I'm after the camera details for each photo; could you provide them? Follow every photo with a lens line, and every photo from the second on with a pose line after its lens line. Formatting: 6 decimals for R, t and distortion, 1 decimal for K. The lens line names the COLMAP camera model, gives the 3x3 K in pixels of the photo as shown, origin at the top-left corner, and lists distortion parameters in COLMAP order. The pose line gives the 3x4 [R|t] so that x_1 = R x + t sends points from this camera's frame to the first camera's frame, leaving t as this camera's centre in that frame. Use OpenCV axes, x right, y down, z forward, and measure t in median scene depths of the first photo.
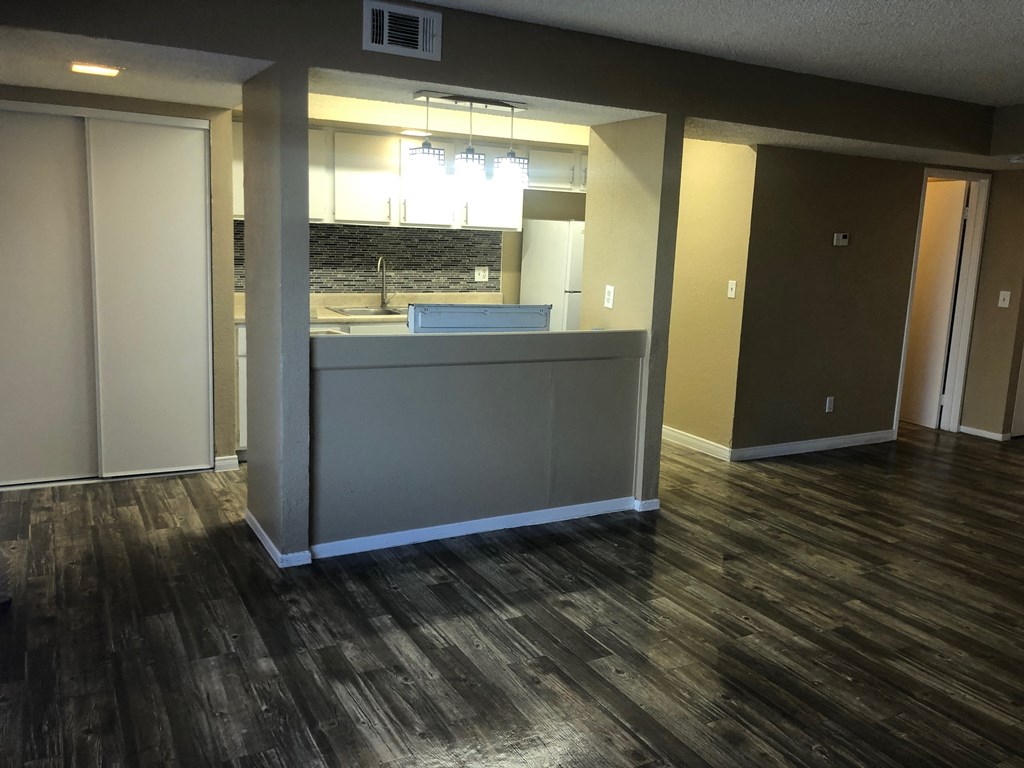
lens RADIAL K [[843.7, 0, 516.8], [0, 843.7, 371.3], [0, 0, 1]] dist [0.023457, -0.023588]
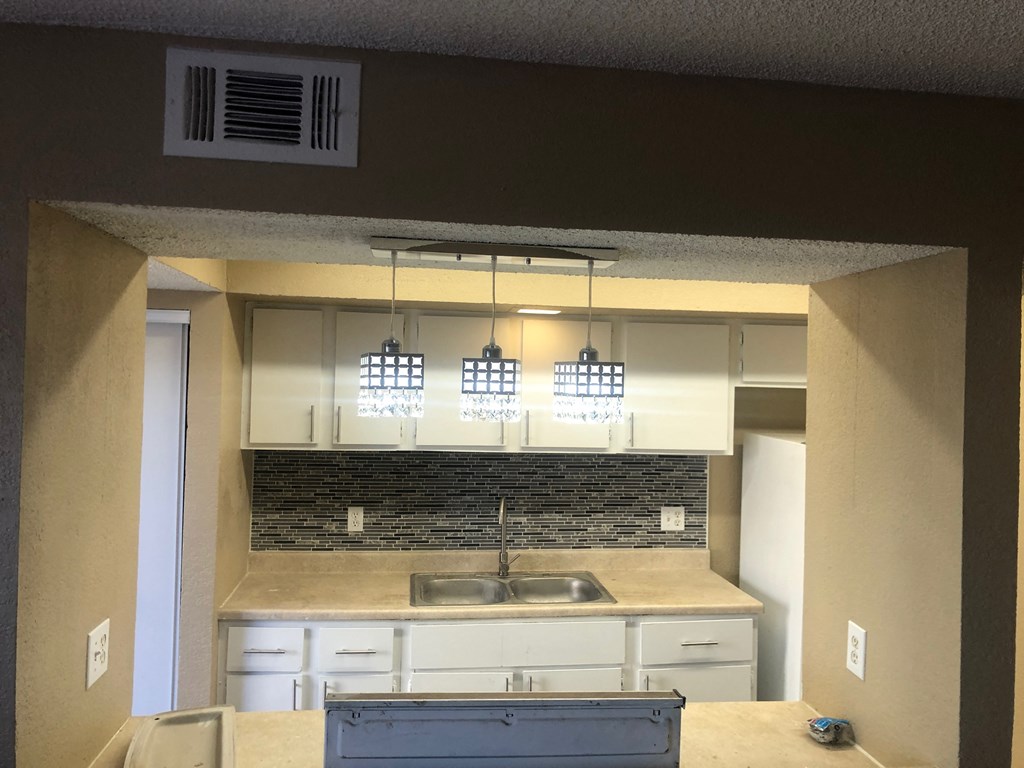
lens RADIAL K [[841.2, 0, 512.0], [0, 841.2, 359.5], [0, 0, 1]] dist [0.010158, -0.002978]
pose [[0.928792, -0.024175, -0.369812, 0.114194], [-0.049996, 0.980574, -0.189668, -0.150956], [0.367213, 0.194652, 0.909541, 0.519057]]
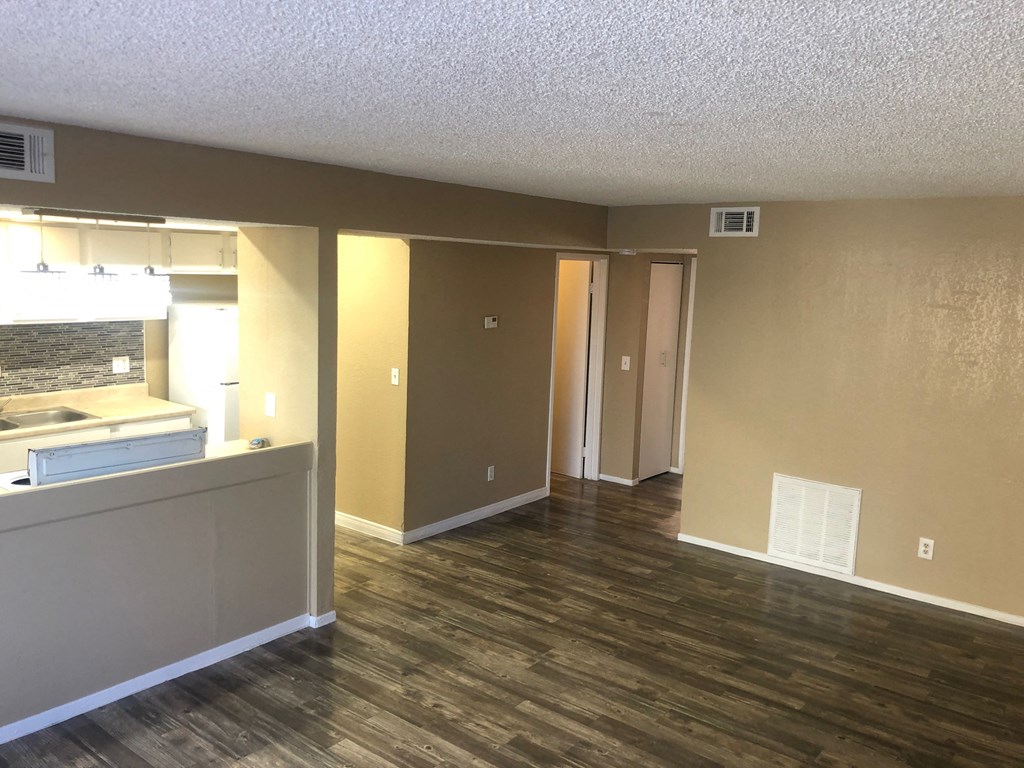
lens RADIAL K [[843.7, 0, 516.8], [0, 843.7, 371.3], [0, 0, 1]] dist [0.023457, -0.023588]
pose [[0.923251, -0.056180, 0.380067, 0.006173], [0.063623, 0.997949, -0.007039, -0.106211], [-0.378893, 0.030679, 0.924932, 0.004779]]
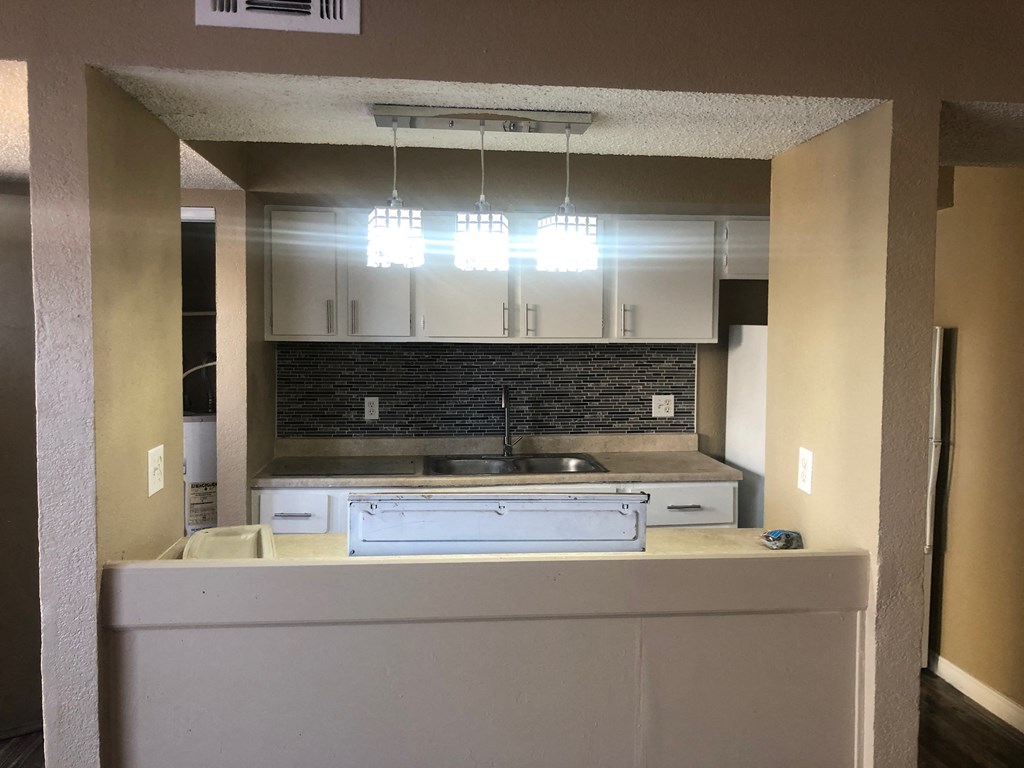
lens RADIAL K [[835.4, 0, 512.1], [0, 835.4, 366.3], [0, 0, 1]] dist [0.020714, -0.004410]
pose [[0.922197, -0.014680, -0.386443, 0.149800], [-0.035508, 0.991844, -0.122412, -0.085759], [0.385088, 0.126610, 0.914154, 0.474843]]
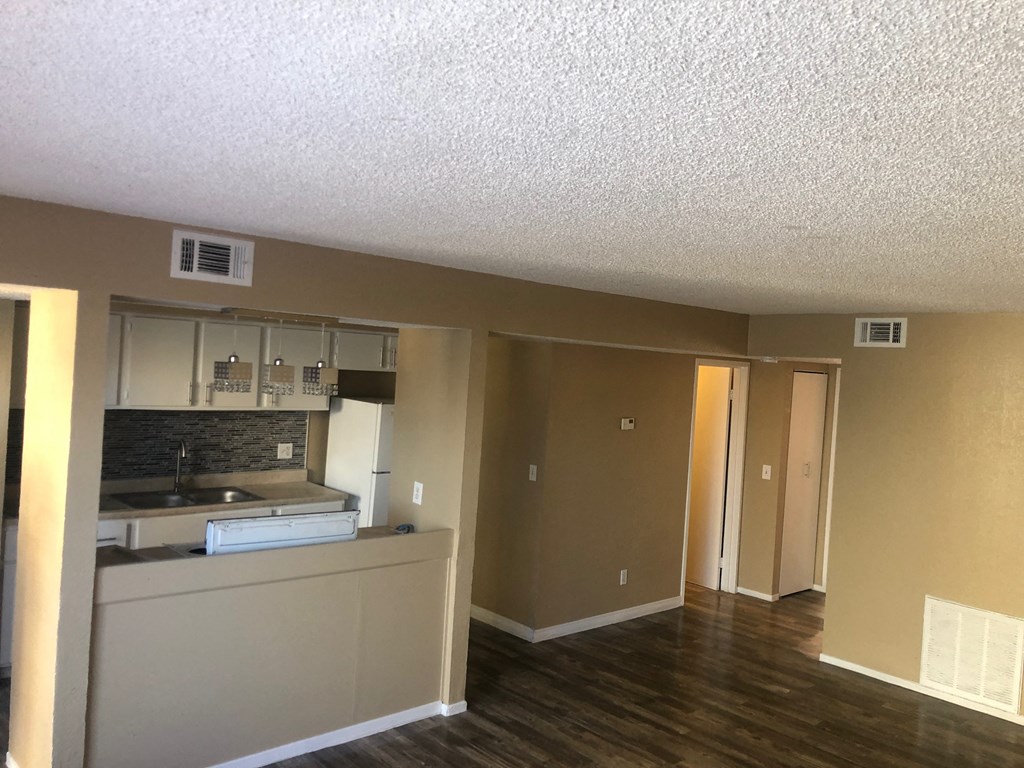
lens RADIAL K [[843.7, 0, 516.8], [0, 843.7, 371.3], [0, 0, 1]] dist [0.023457, -0.023588]
pose [[0.973282, 0.017543, 0.228941, -0.008610], [0.014622, 0.990318, -0.138047, -0.095772], [-0.229147, 0.137706, 0.963602, -0.029973]]
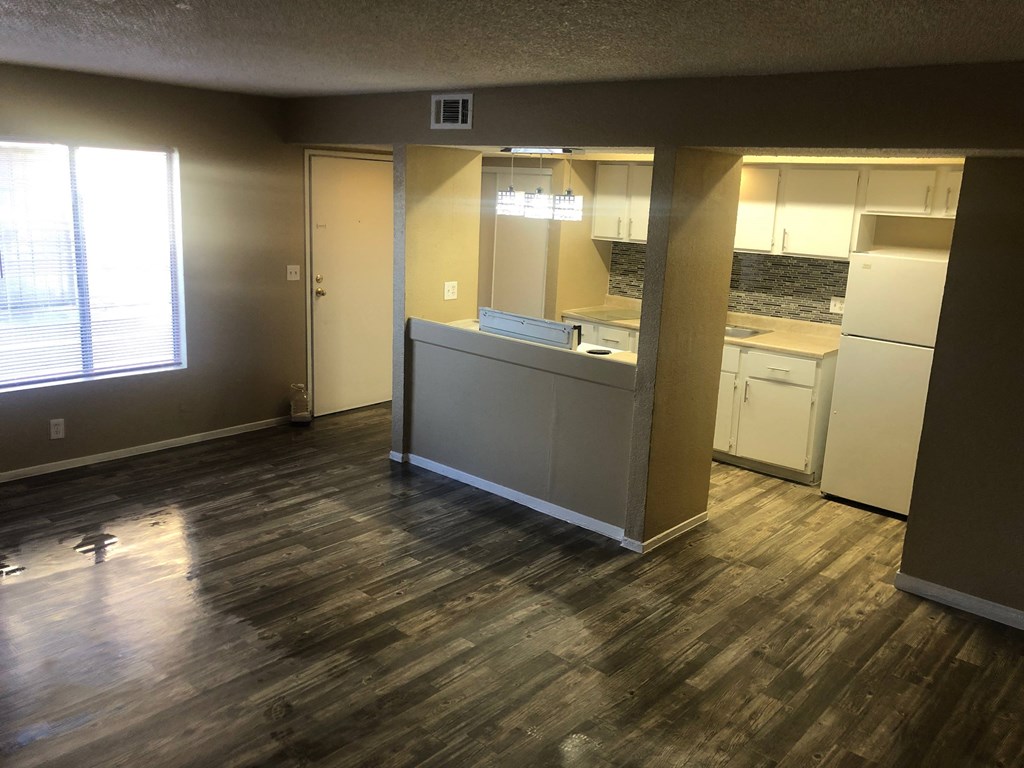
lens RADIAL K [[835.4, 0, 512.1], [0, 835.4, 366.3], [0, 0, 1]] dist [0.020714, -0.004410]
pose [[0.332712, 0.175635, -0.926529, 0.980723], [-0.182903, 0.975865, 0.119308, -0.133629], [0.925121, 0.129769, 0.356806, 0.503498]]
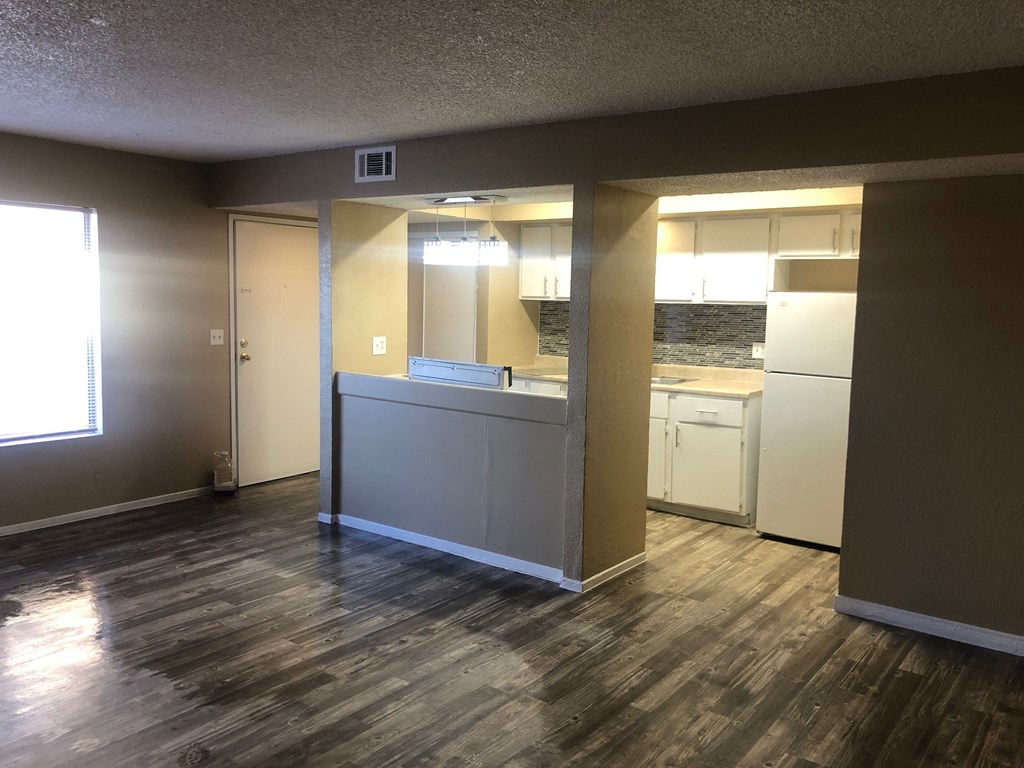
lens RADIAL K [[837.9, 0, 507.1], [0, 837.9, 366.6], [0, 0, 1]] dist [0.014105, 0.002740]
pose [[0.403236, 0.052015, -0.913617, 0.987094], [-0.152551, 0.988234, -0.011067, -0.063000], [0.902291, 0.143836, 0.406426, 0.520436]]
